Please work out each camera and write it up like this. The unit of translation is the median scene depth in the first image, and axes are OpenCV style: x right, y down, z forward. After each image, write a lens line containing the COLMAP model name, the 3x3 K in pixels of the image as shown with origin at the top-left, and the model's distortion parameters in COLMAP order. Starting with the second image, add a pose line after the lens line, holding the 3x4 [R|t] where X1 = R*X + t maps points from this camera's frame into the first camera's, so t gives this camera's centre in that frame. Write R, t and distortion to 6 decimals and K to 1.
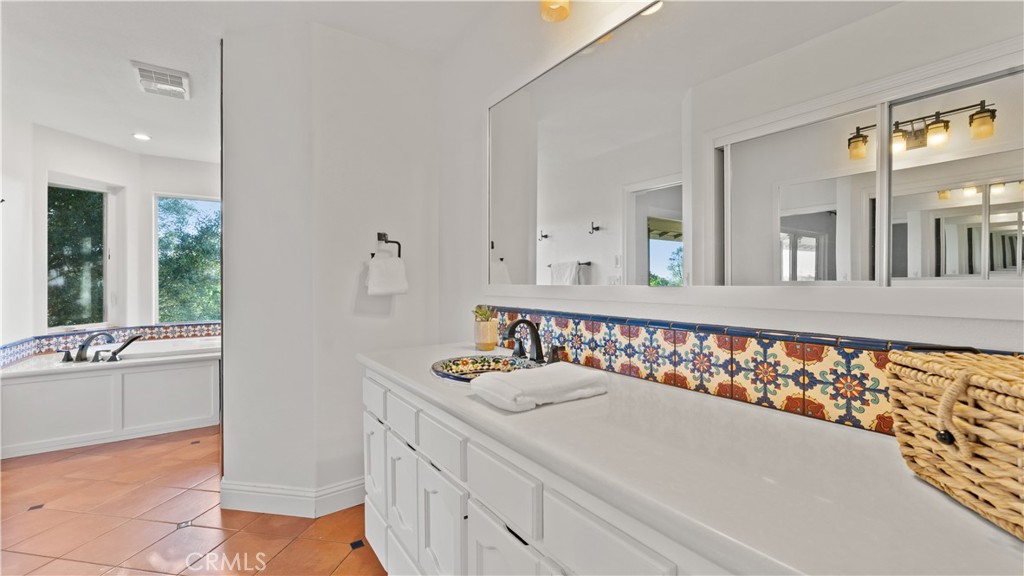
lens RADIAL K [[419.0, 0, 516.0], [0, 419.0, 285.1], [0, 0, 1]] dist [-0.000386, 0.000909]
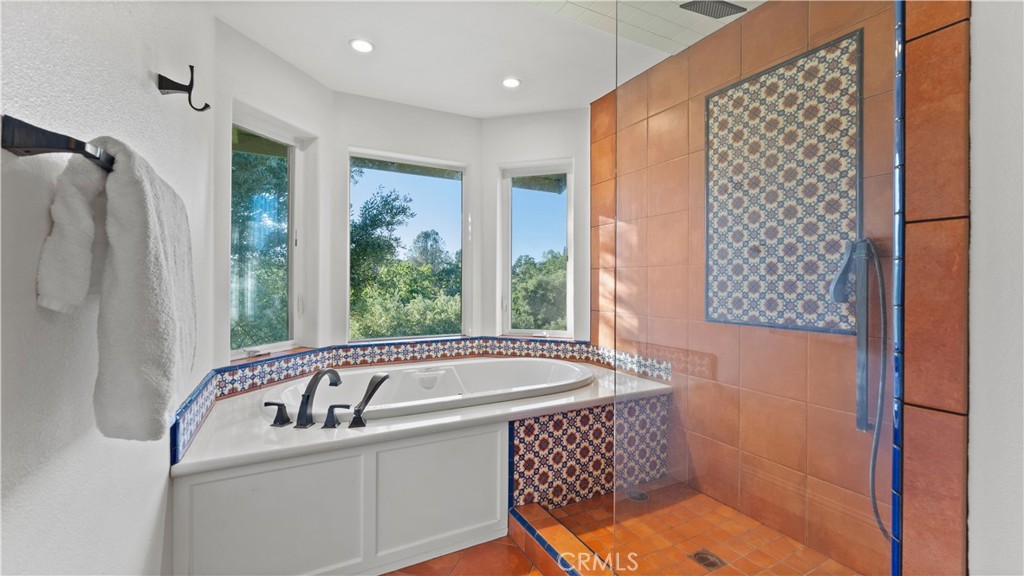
lens RADIAL K [[419.0, 0, 512.5], [0, 419.0, 285.0], [0, 0, 1]] dist [-0.000386, 0.000909]
pose [[0.991988, 0.005334, -0.126216, -0.645886], [-0.005826, 0.999977, -0.003531, 0.000812], [0.126195, 0.004239, 0.991996, 0.453823]]
